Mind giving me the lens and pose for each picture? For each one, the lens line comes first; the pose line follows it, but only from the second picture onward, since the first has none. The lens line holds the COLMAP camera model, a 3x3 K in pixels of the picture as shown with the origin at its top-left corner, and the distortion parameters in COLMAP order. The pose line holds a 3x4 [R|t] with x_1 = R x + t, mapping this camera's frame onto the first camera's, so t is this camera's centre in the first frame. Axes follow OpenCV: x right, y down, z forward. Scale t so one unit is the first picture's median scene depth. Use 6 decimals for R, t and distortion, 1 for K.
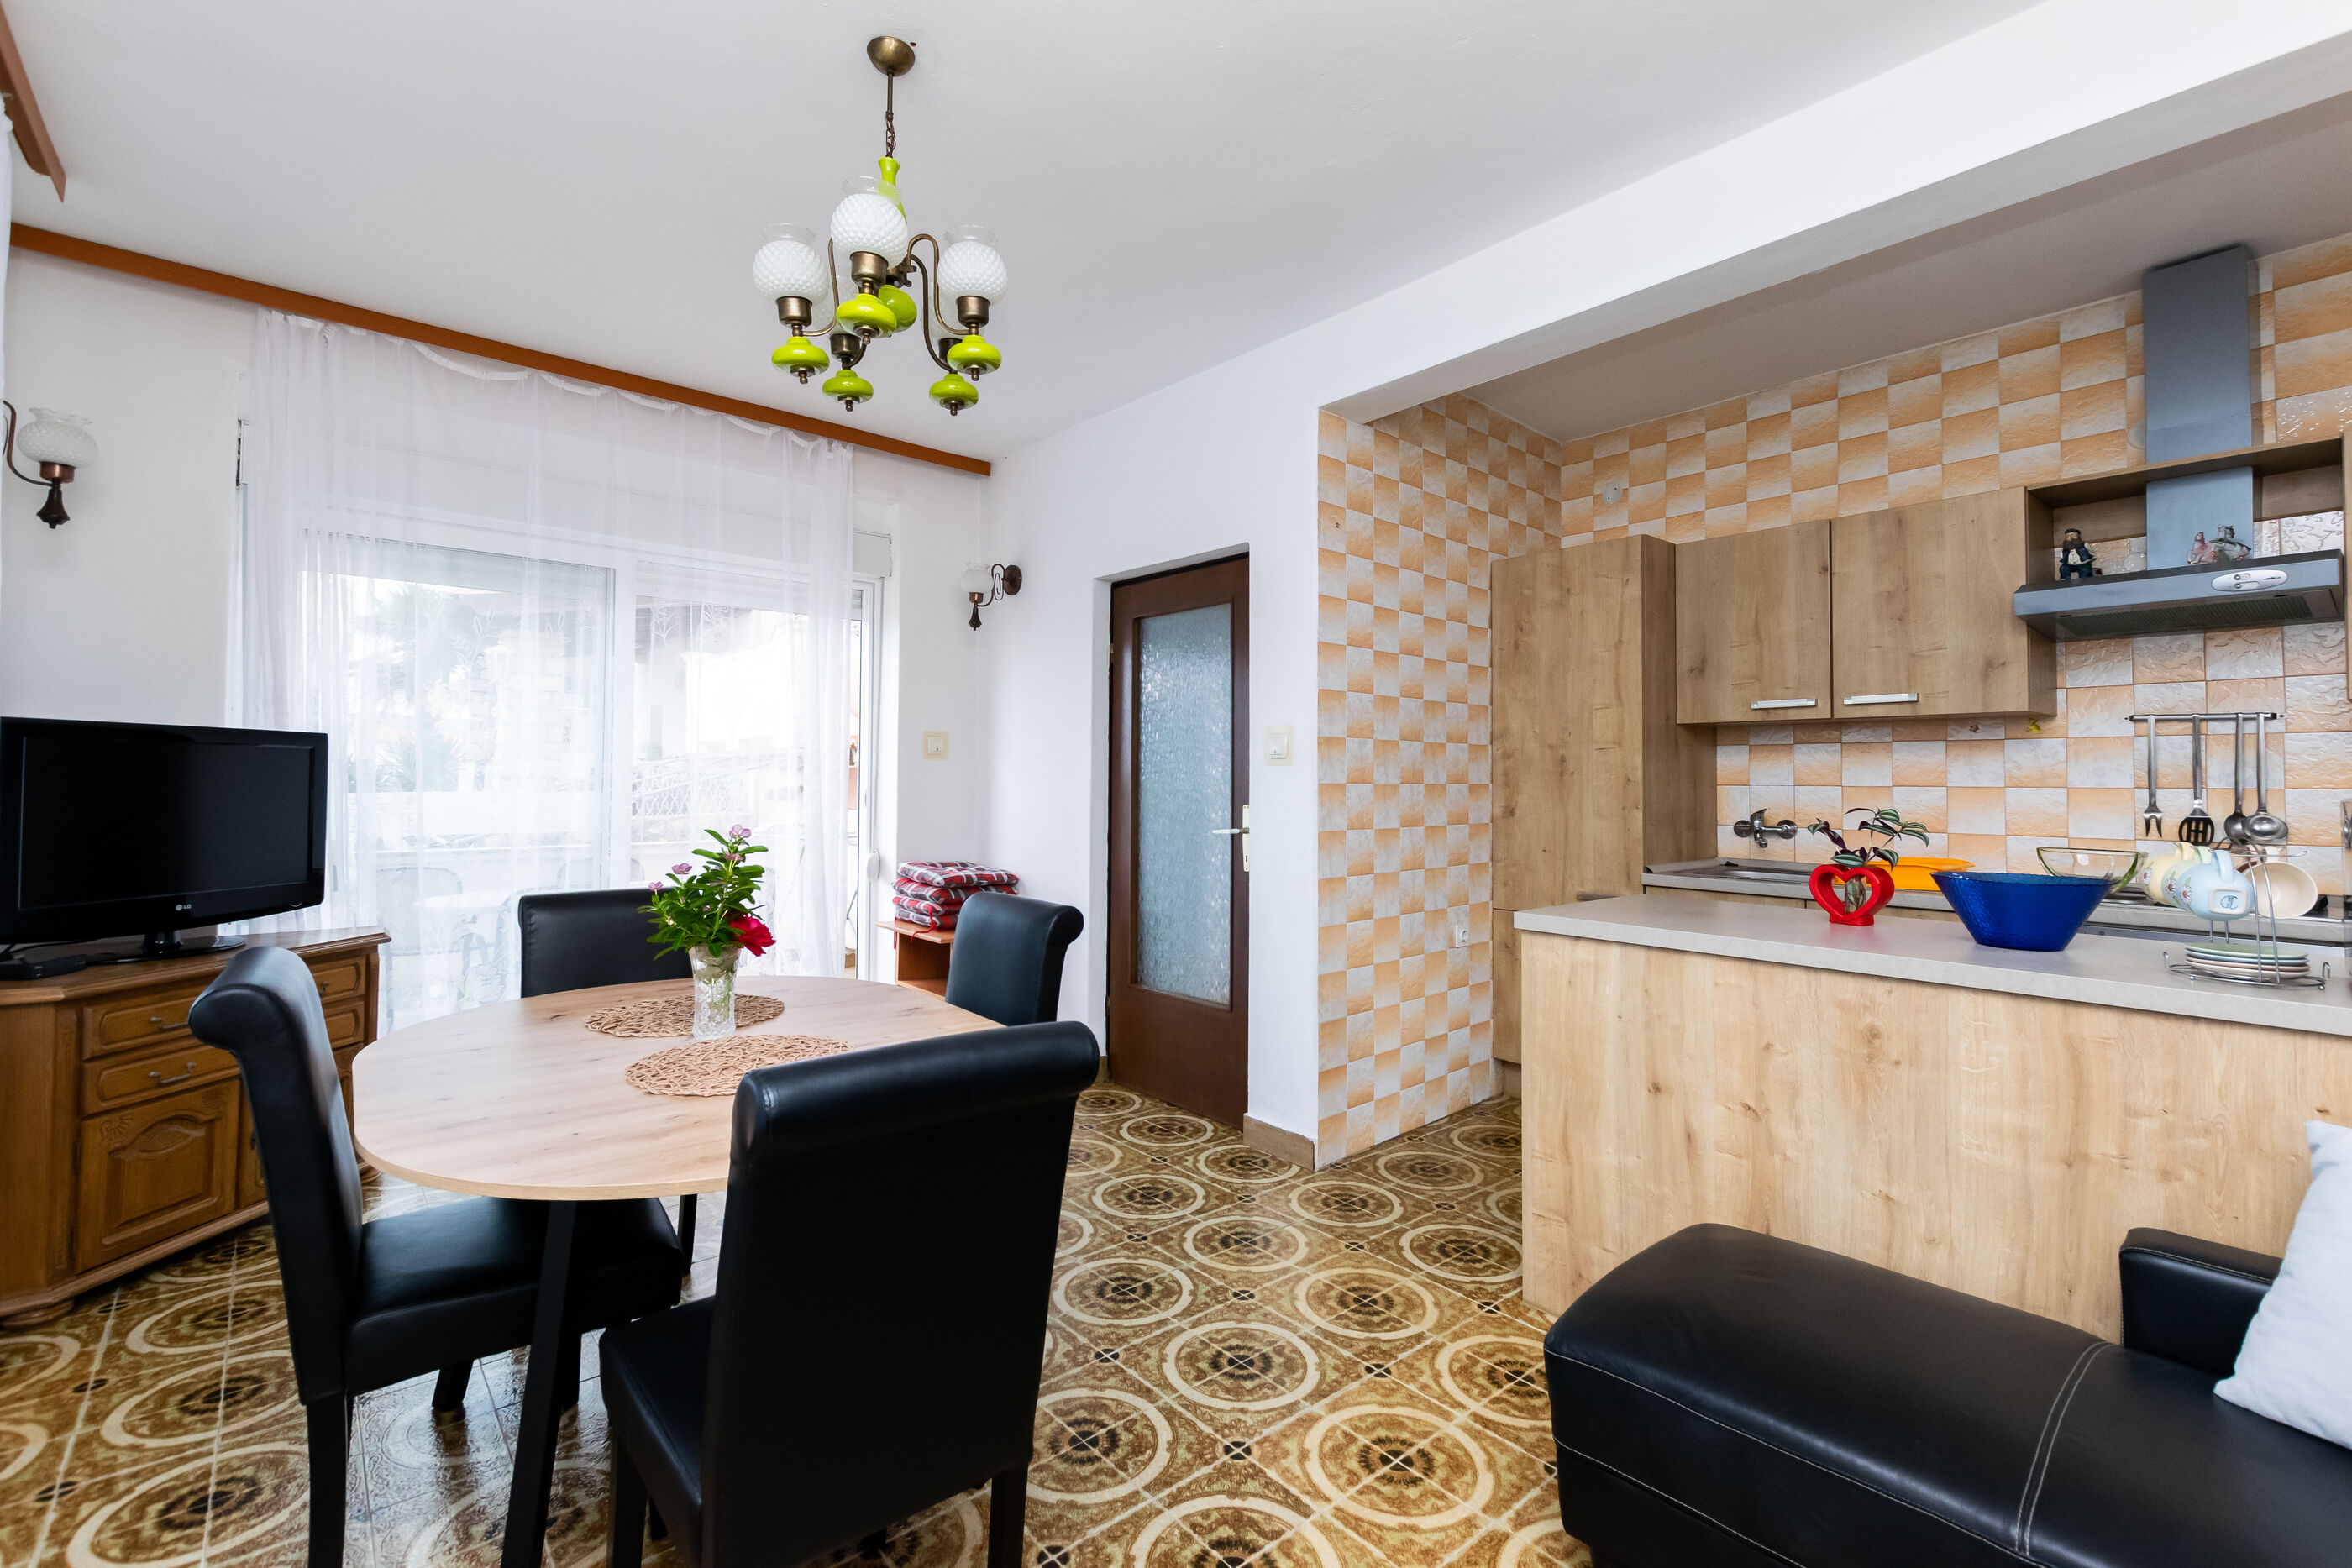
lens RADIAL K [[1070.9, 0, 1135.6], [0, 1070.9, 754.7], [0, 0, 1]] dist [-0.000046, -0.000185]
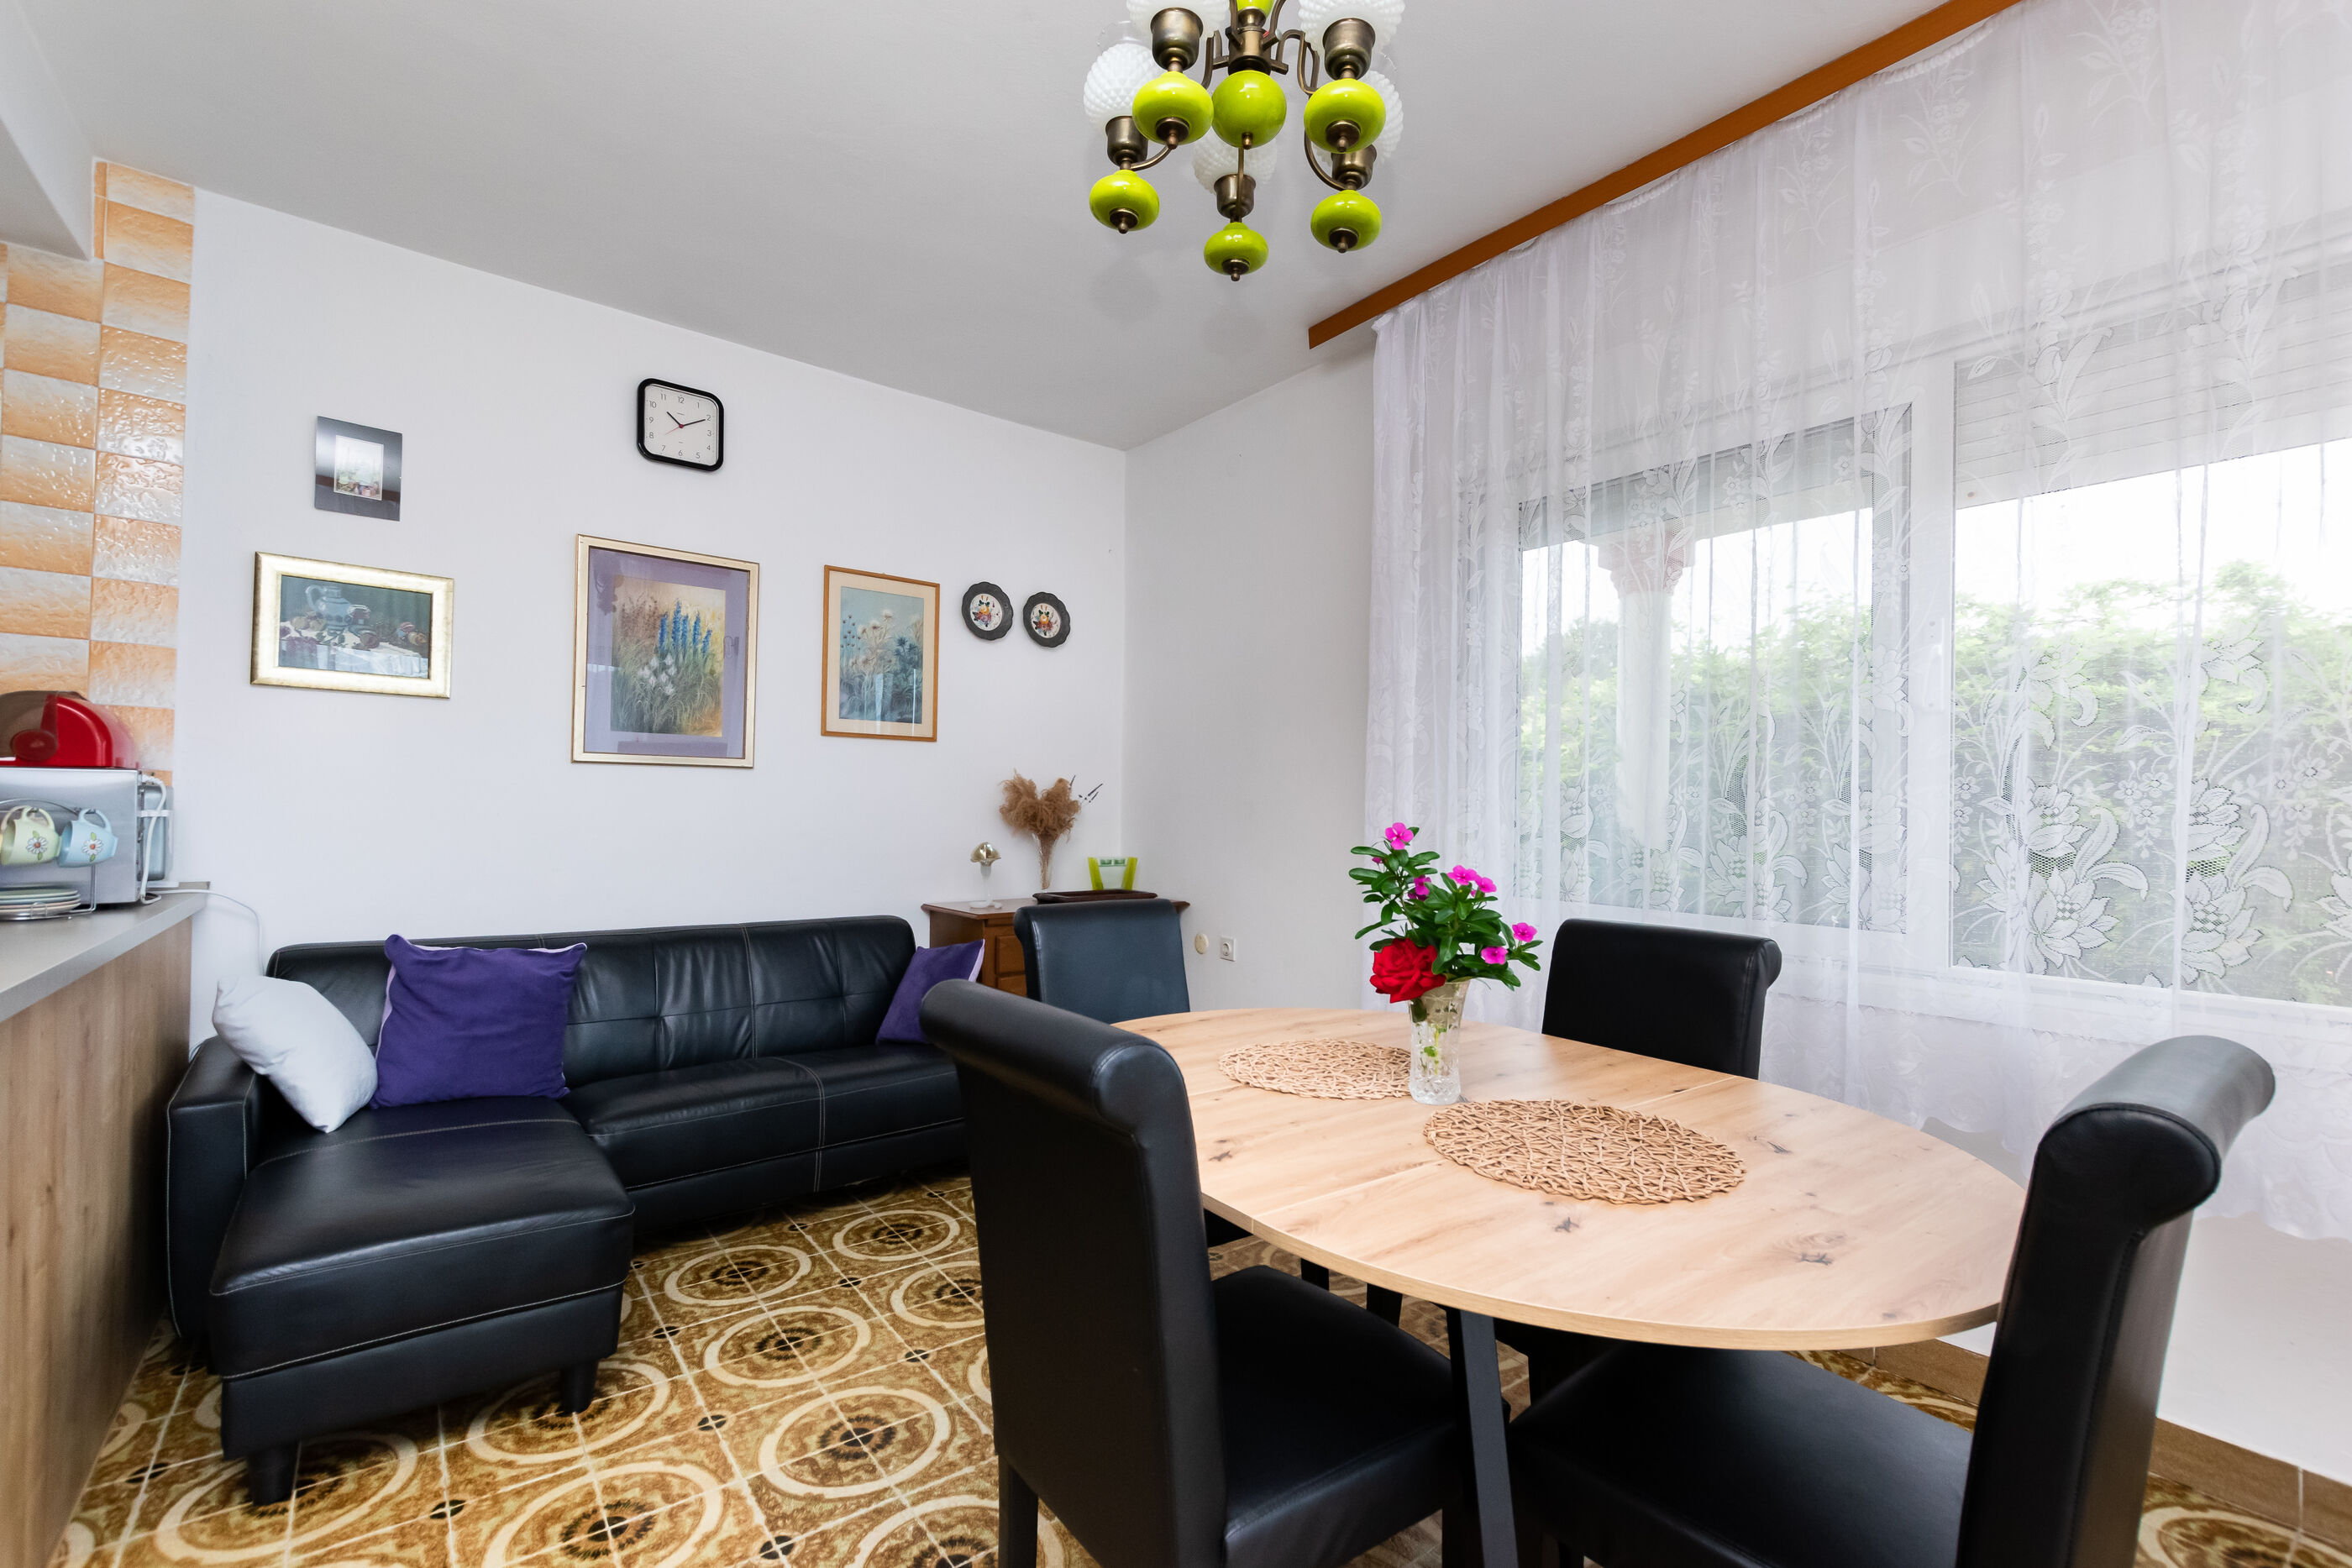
lens RADIAL K [[1014.2, 0, 1080.9], [0, 1014.2, 787.3], [0, 0, 1]] dist [0.003408, 0.000036]
pose [[-0.995086, -0.017899, 0.097384, -0.128184], [-0.022060, 0.998881, -0.041825, 0.046083], [-0.096527, -0.043768, -0.994368, 1.092818]]
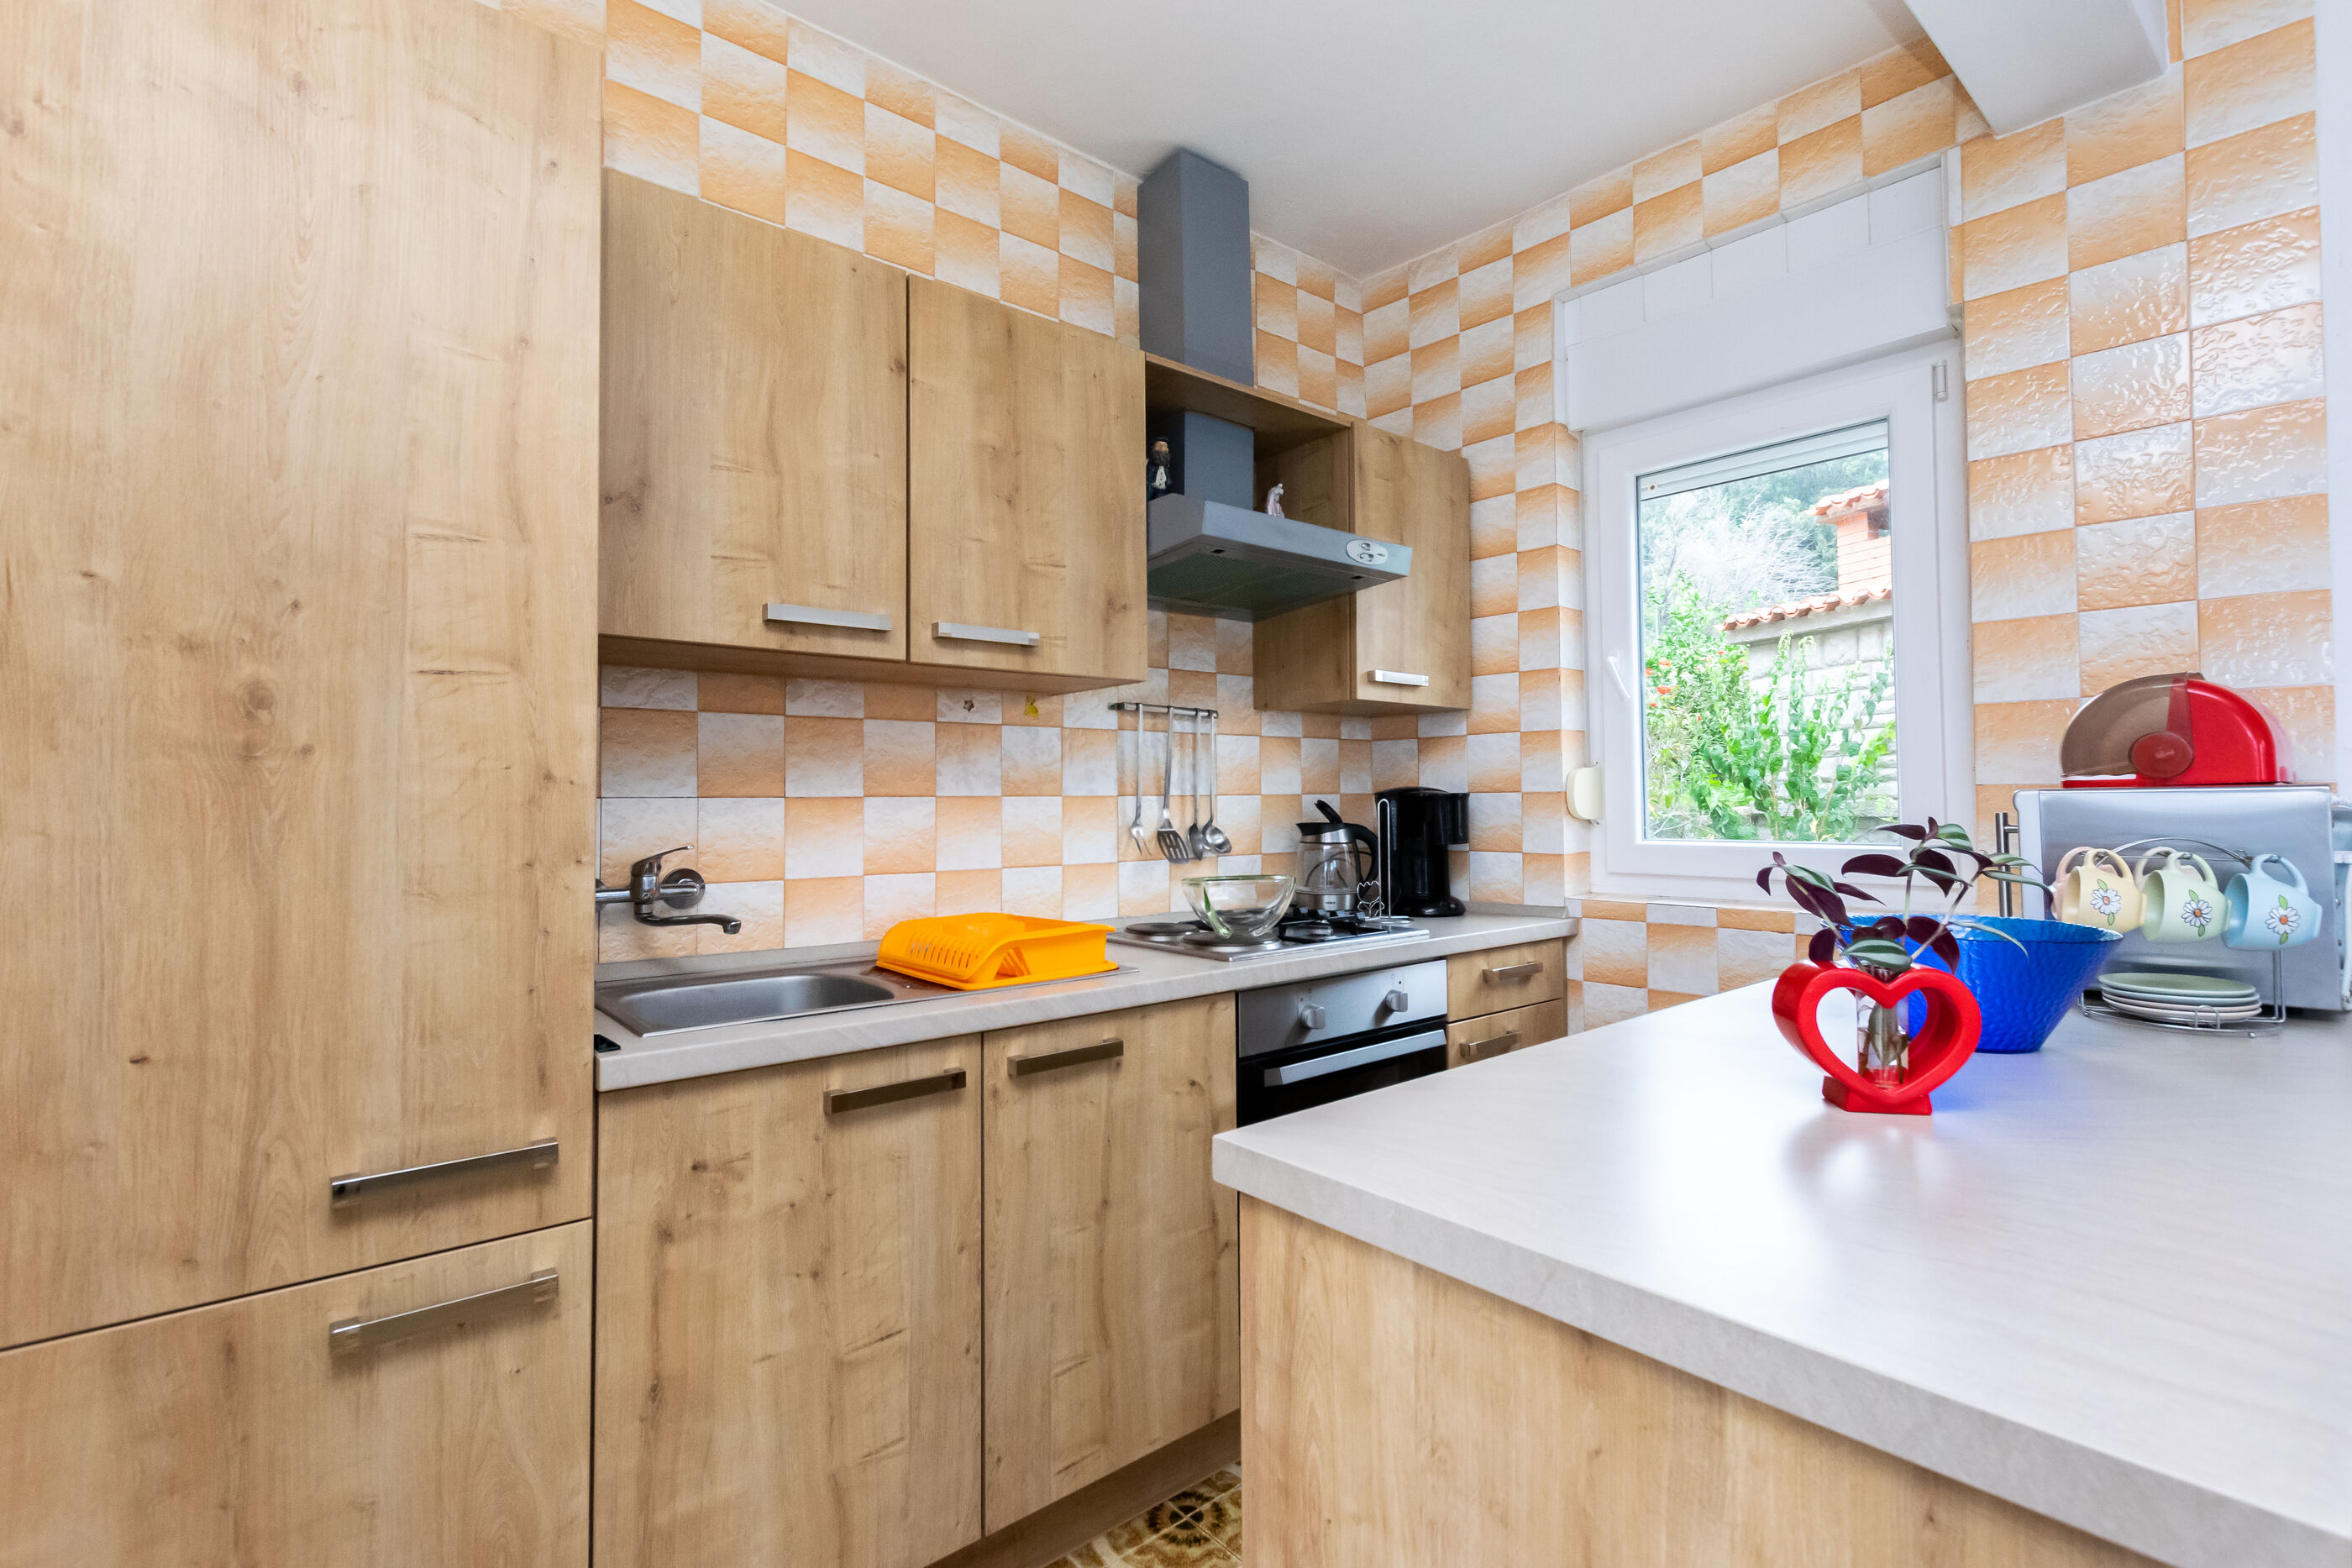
lens RADIAL K [[1061.7, 0, 1248.3], [0, 1061.7, 771.6], [0, 0, 1]] dist [0.001218, -0.000005]
pose [[-0.030588, 0.025362, 0.999210, 0.153632], [-0.014420, 0.999563, -0.025812, 0.031601], [-0.999428, -0.015198, -0.030209, 0.921199]]
